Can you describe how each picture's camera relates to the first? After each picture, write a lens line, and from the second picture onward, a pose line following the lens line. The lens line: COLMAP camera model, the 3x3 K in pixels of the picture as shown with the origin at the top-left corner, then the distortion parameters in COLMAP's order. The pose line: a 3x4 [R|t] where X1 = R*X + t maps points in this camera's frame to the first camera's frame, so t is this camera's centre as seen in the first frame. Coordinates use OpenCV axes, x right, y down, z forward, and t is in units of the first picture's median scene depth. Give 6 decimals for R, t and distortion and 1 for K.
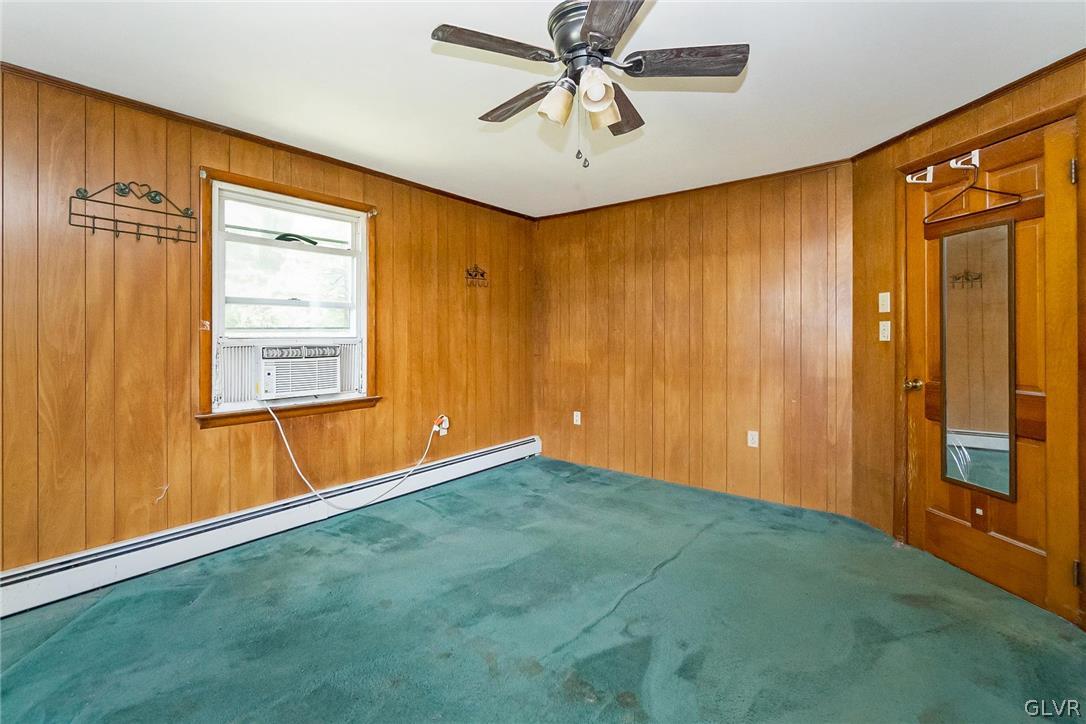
lens RADIAL K [[483.5, 0, 546.8], [0, 483.5, 333.7], [0, 0, 1]] dist [0.000040, 0.000095]
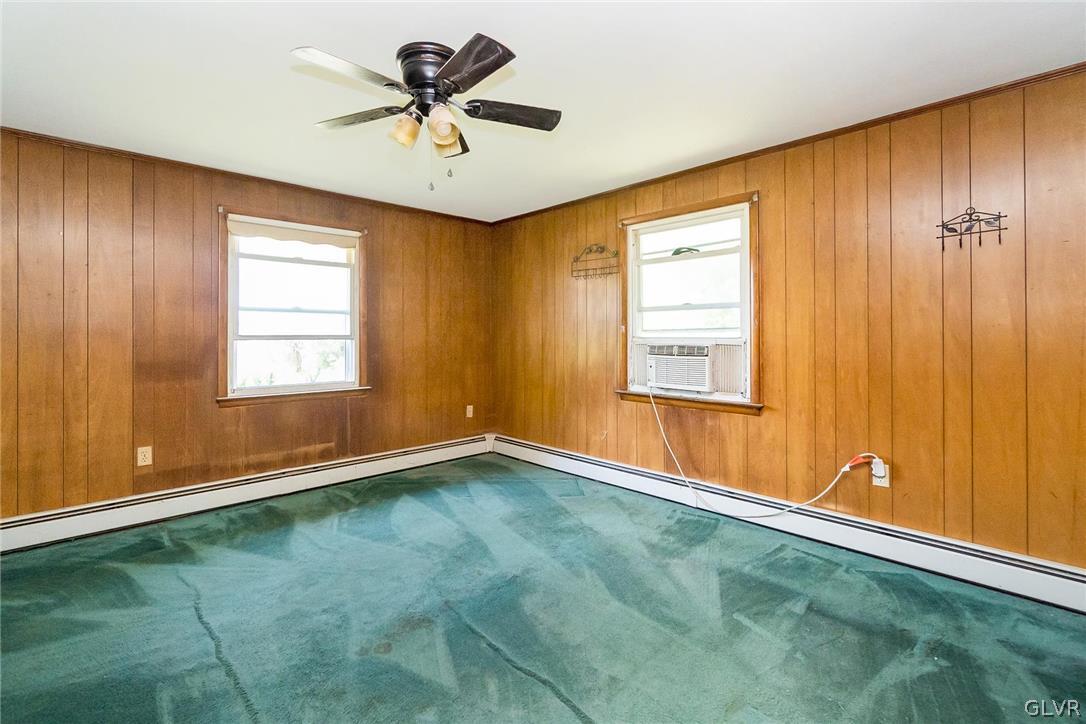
lens RADIAL K [[483.5, 0, 546.8], [0, 483.5, 333.7], [0, 0, 1]] dist [0.000040, 0.000095]
pose [[-0.120431, -0.002682, -0.992718, 0.592148], [0.005861, 0.999977, -0.003412, 0.000780], [0.992704, -0.006230, -0.120413, 0.742660]]
